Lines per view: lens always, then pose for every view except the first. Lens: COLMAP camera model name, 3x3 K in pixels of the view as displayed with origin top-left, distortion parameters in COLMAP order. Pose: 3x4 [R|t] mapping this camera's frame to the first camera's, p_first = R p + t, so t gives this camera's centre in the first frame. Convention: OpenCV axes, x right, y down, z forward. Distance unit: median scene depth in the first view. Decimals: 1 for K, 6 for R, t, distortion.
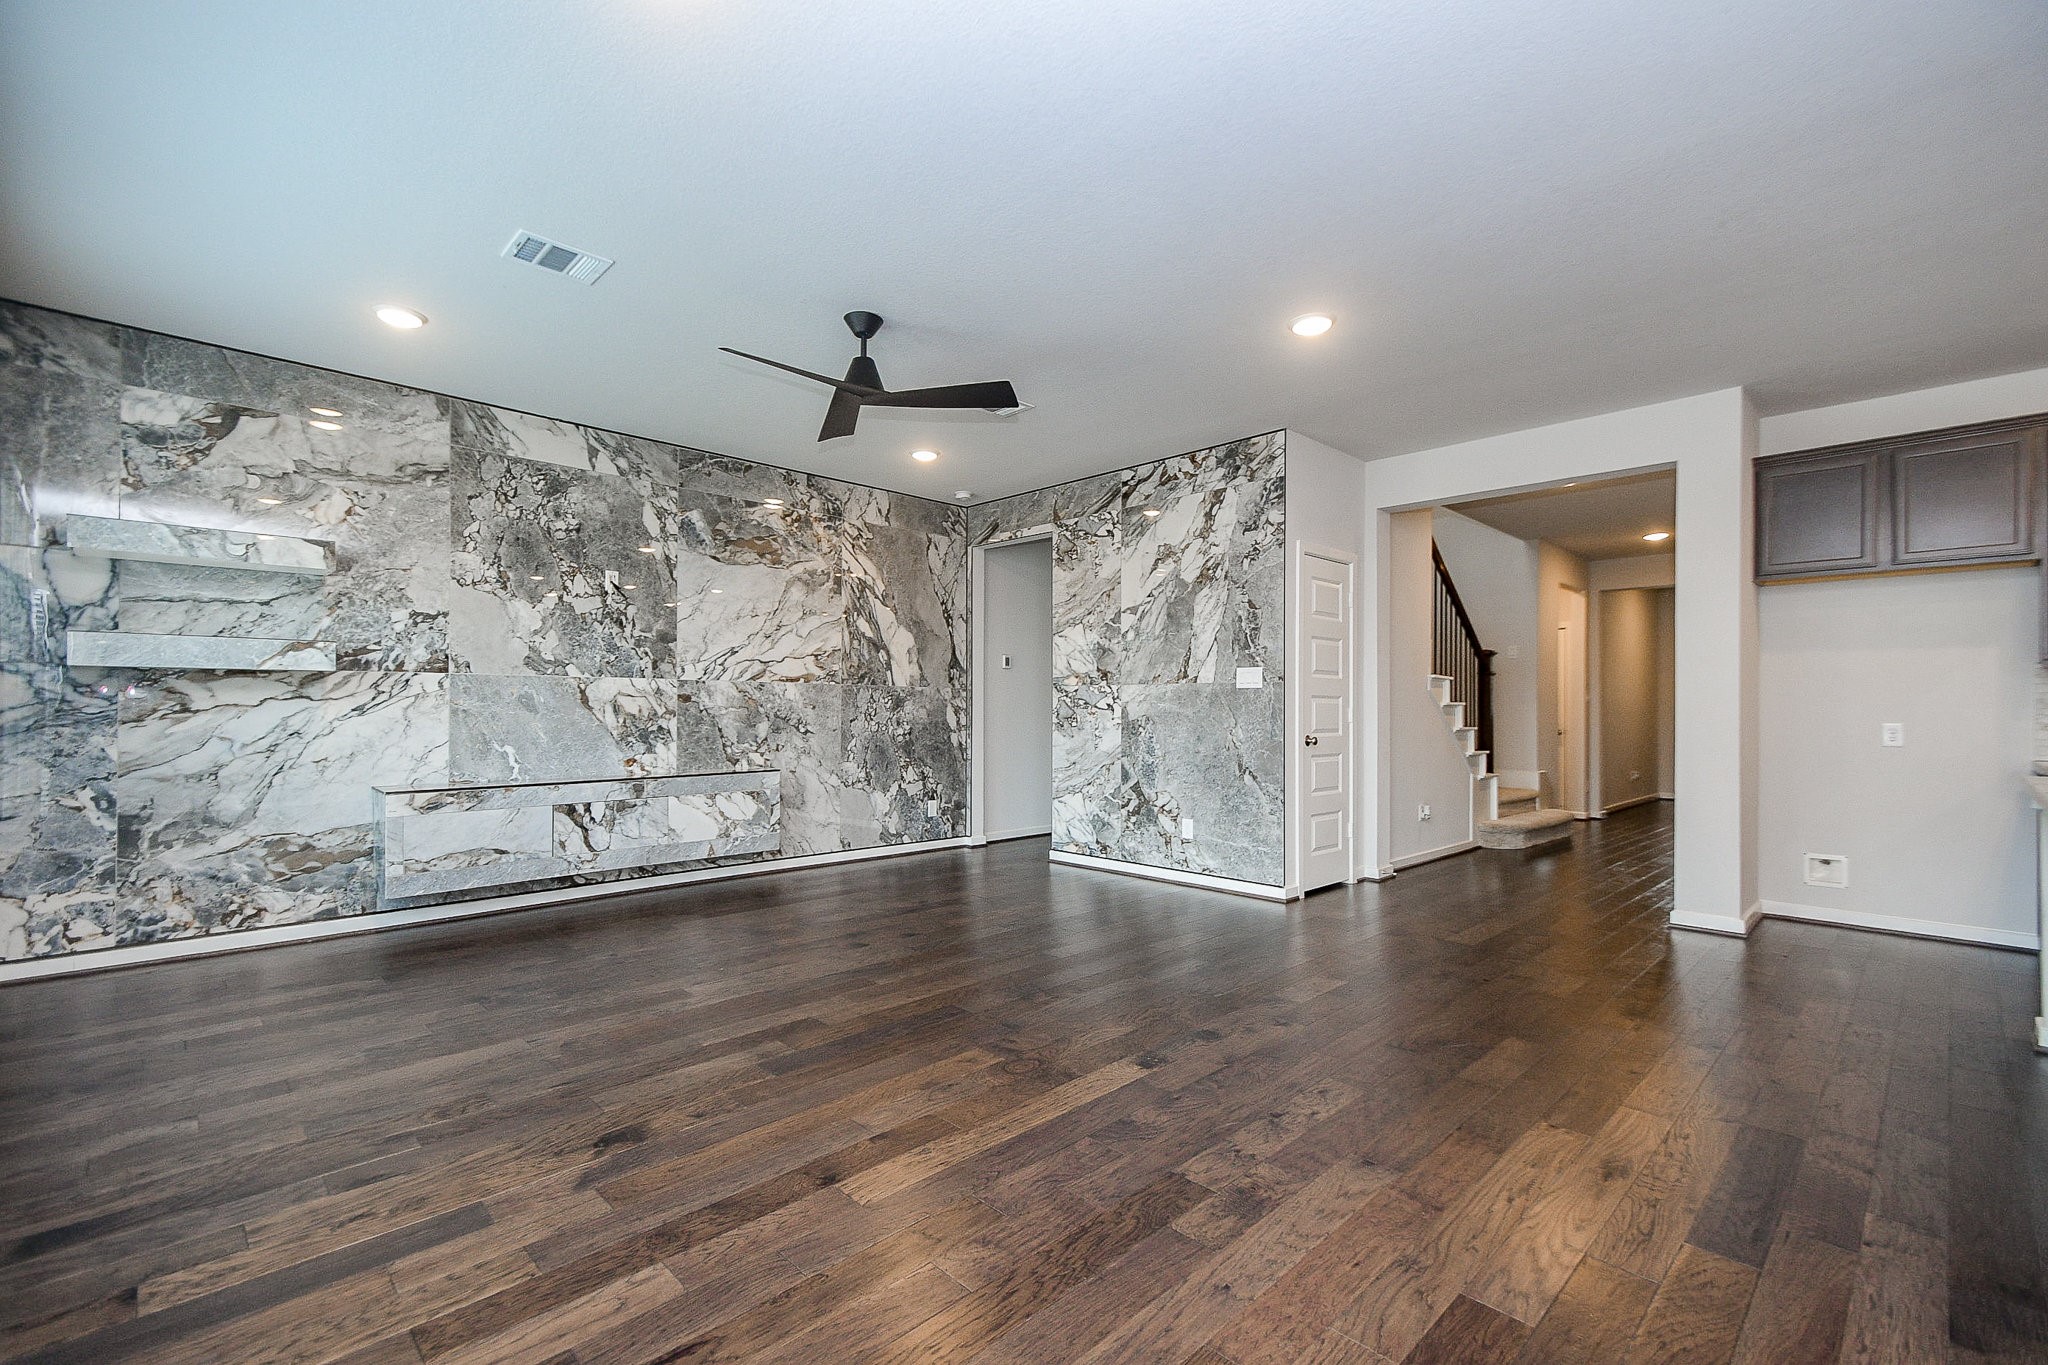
lens RADIAL K [[887.7, 0, 999.5], [0, 887.7, 700.5], [0, 0, 1]] dist [0.034079, -0.009517]
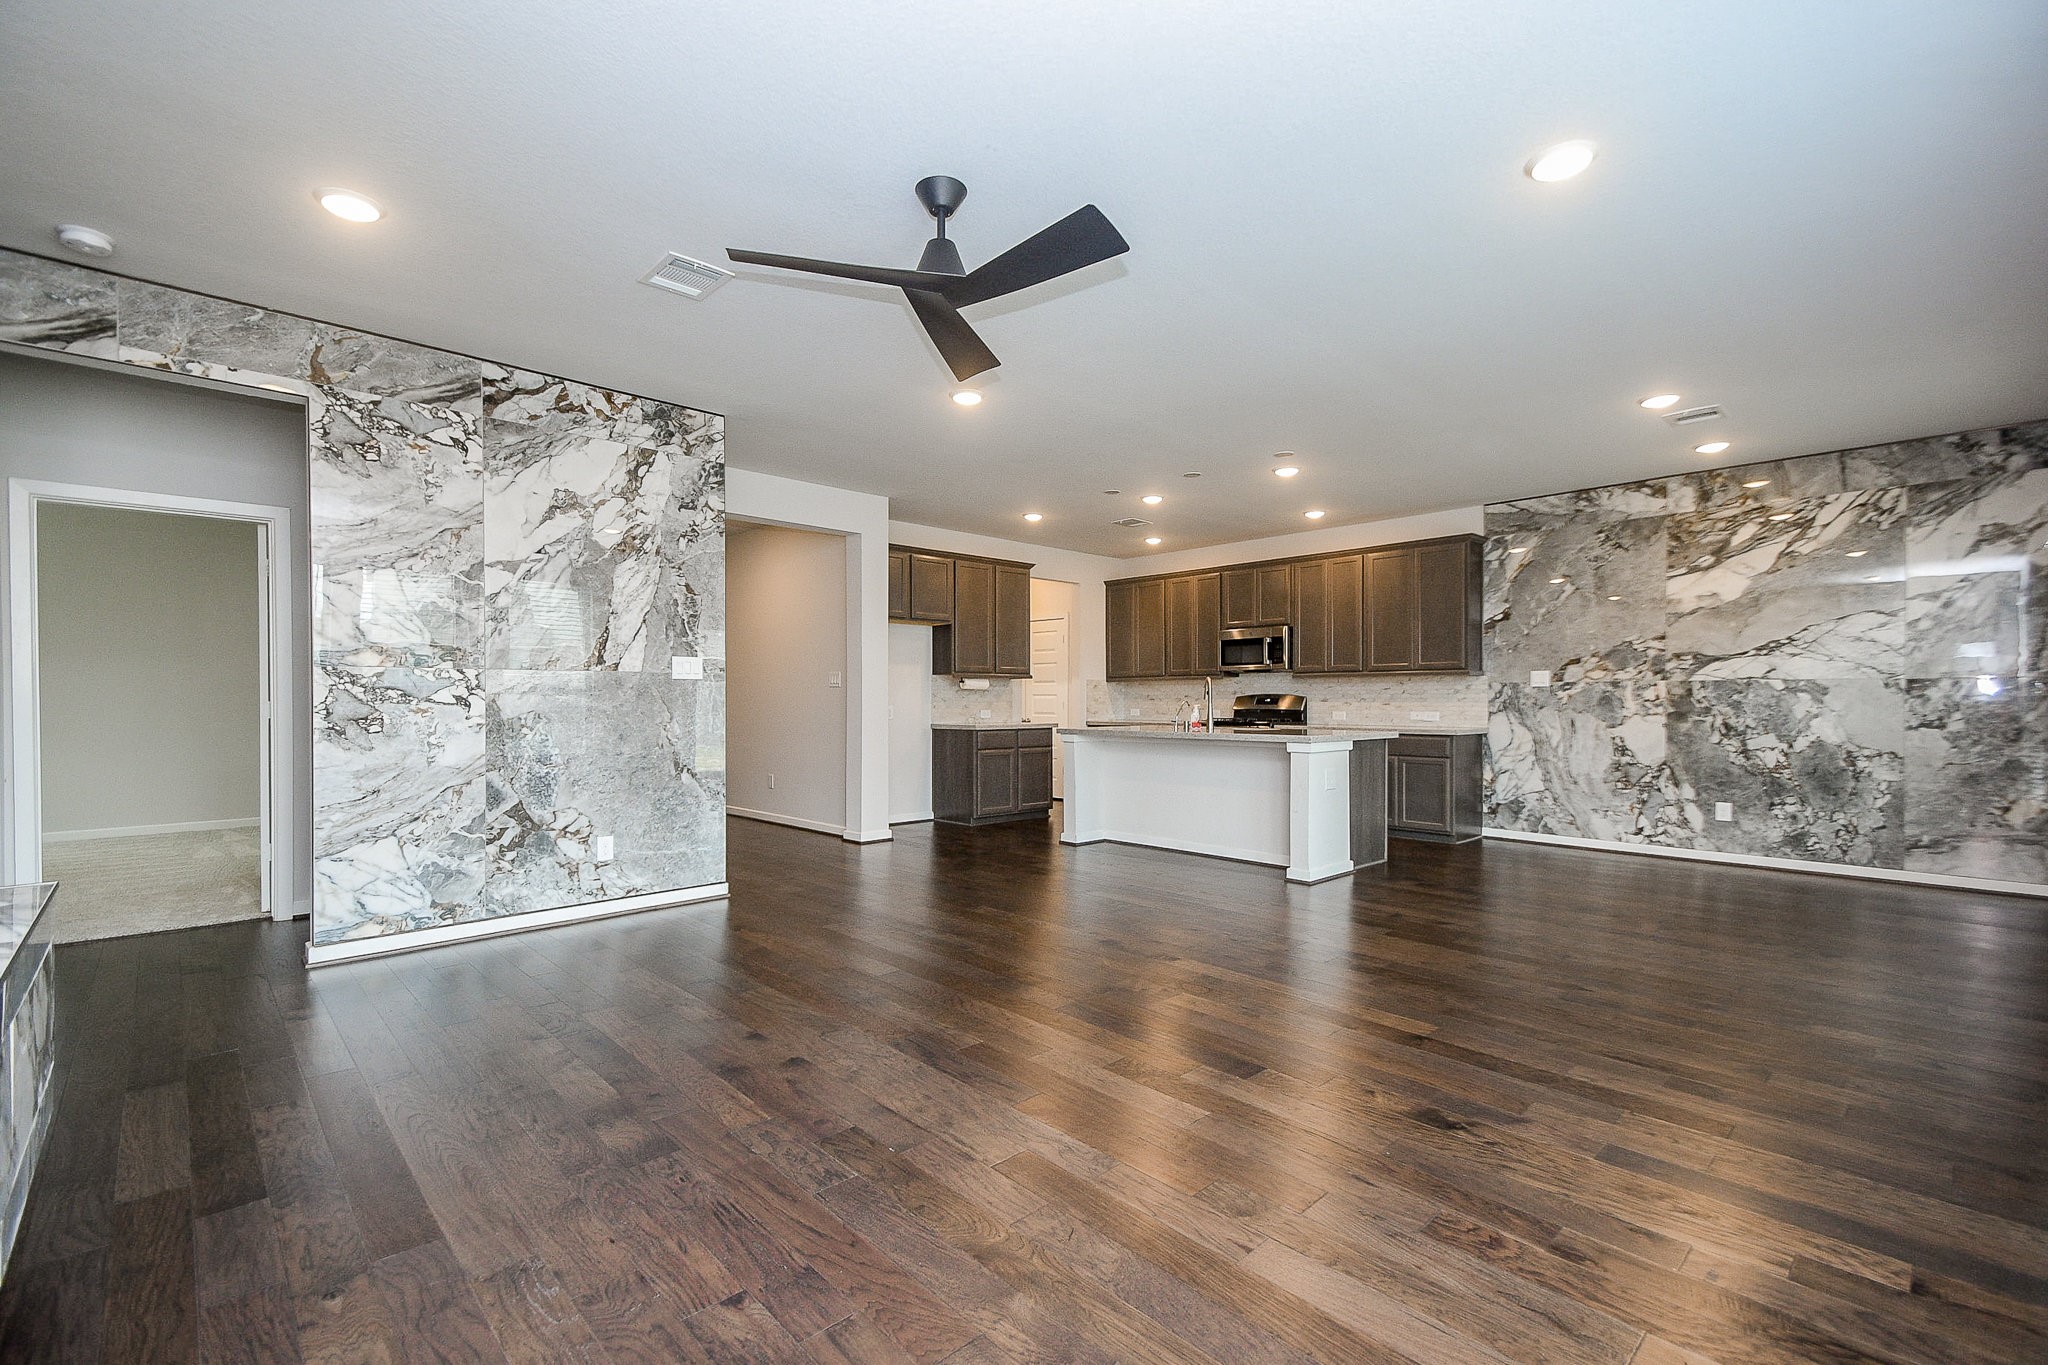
lens RADIAL K [[868.7, 0, 1016.9], [0, 868.7, 700.3], [0, 0, 1]] dist [0.031752, -0.009276]
pose [[0.007671, -0.008421, 0.999935, -0.576370], [-0.008577, 0.999927, 0.008487, -0.002322], [-0.999934, -0.008641, 0.007599, 0.600522]]
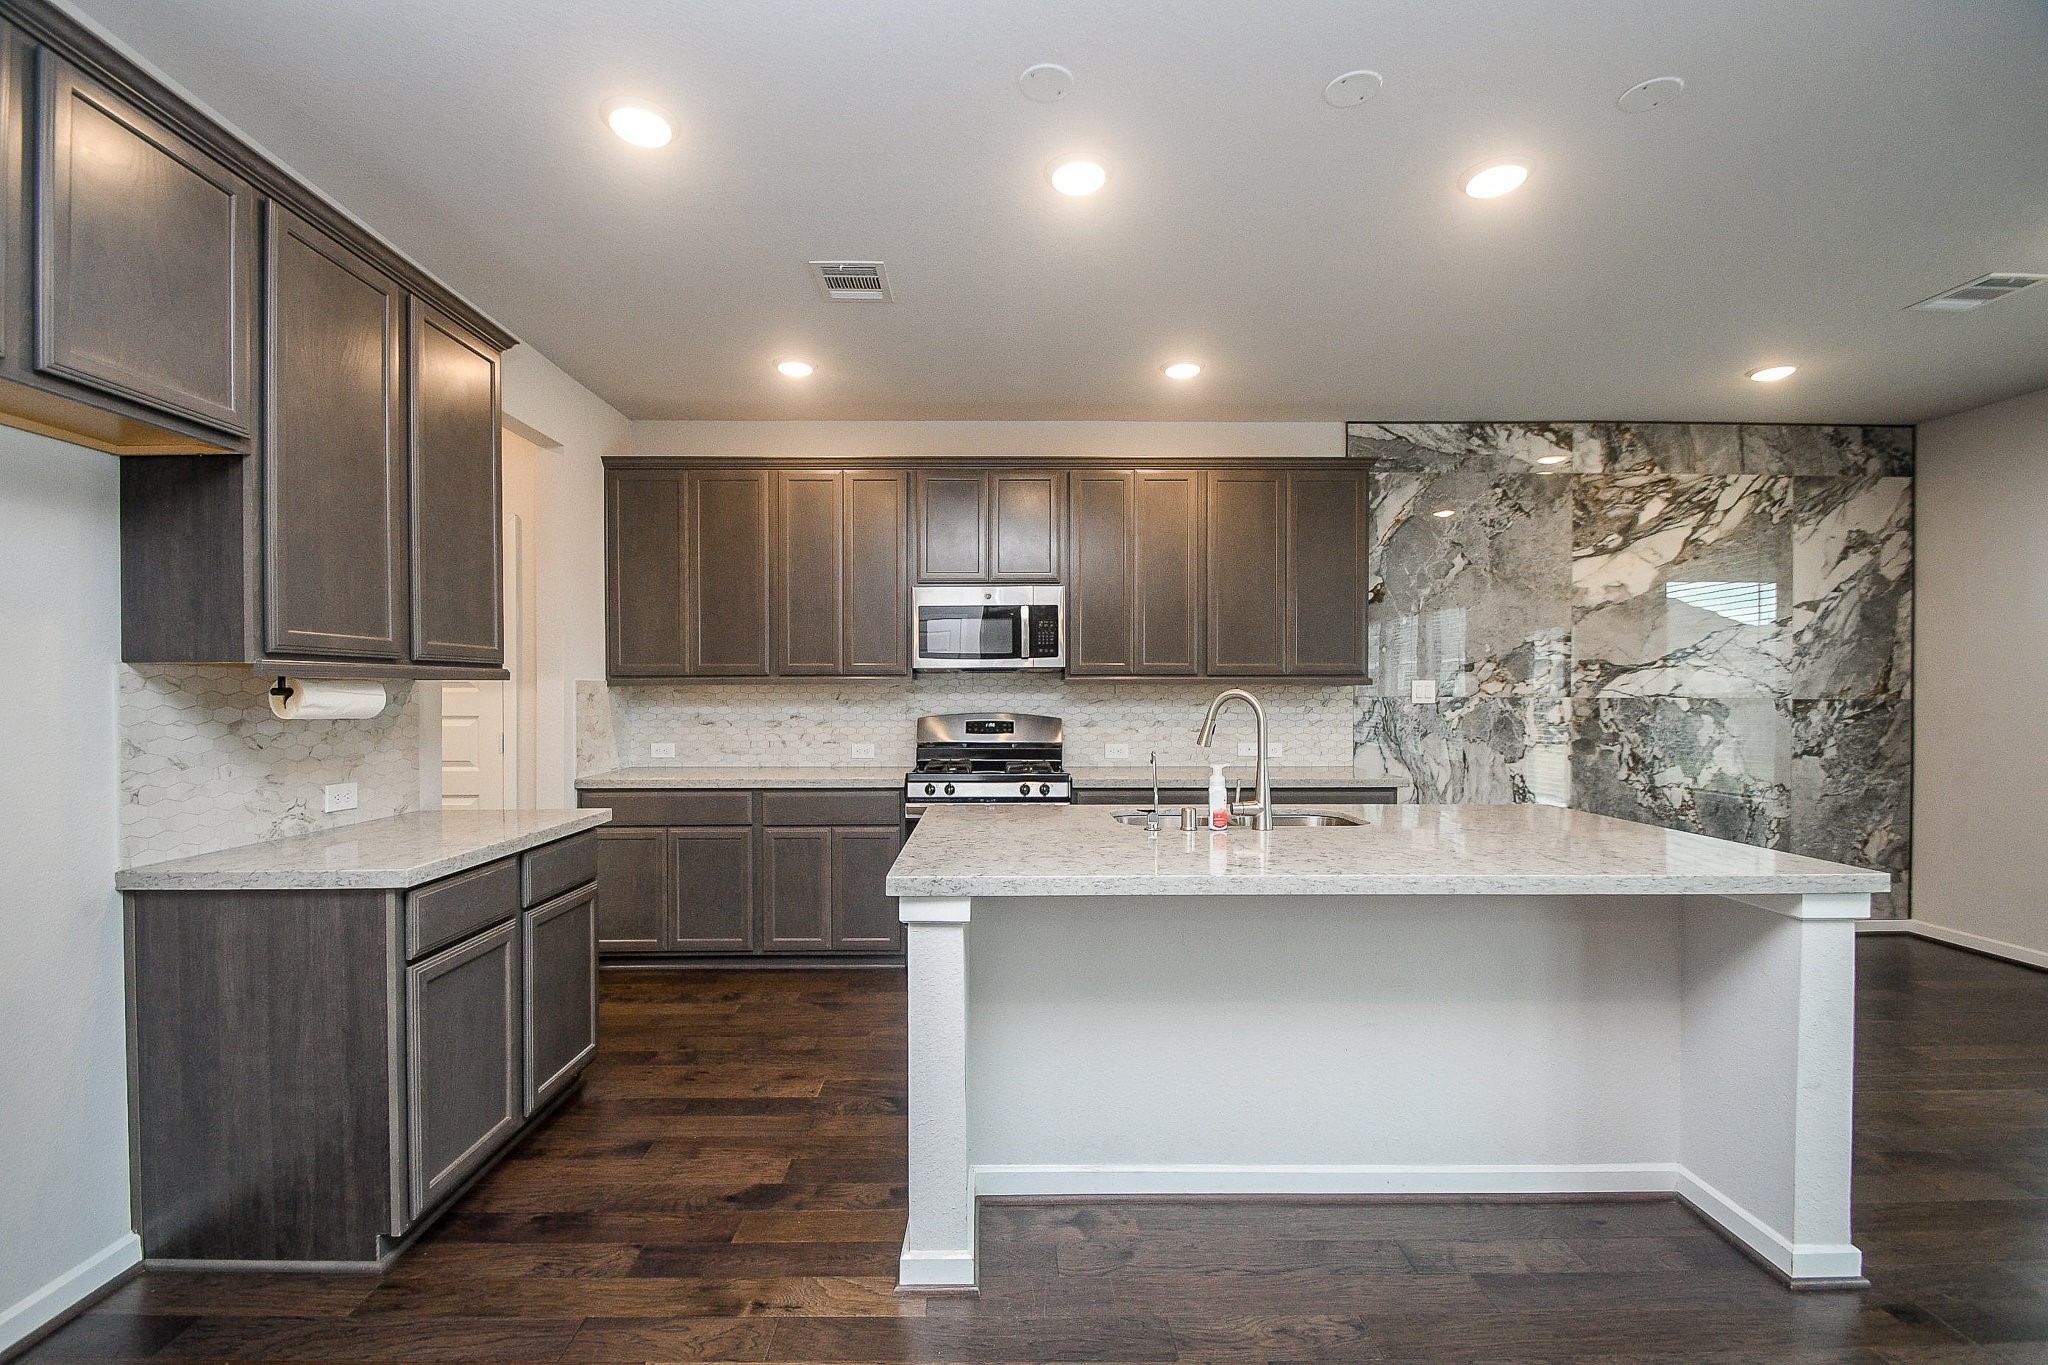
lens RADIAL K [[873.5, 0, 980.6], [0, 873.5, 699.5], [0, 0, 1]] dist [0.021419, -0.018149]
pose [[-0.724456, -0.013965, 0.689179, 0.381171], [-0.011663, 0.999900, 0.008001, -0.023053], [-0.689222, -0.002242, -0.724547, 0.766303]]
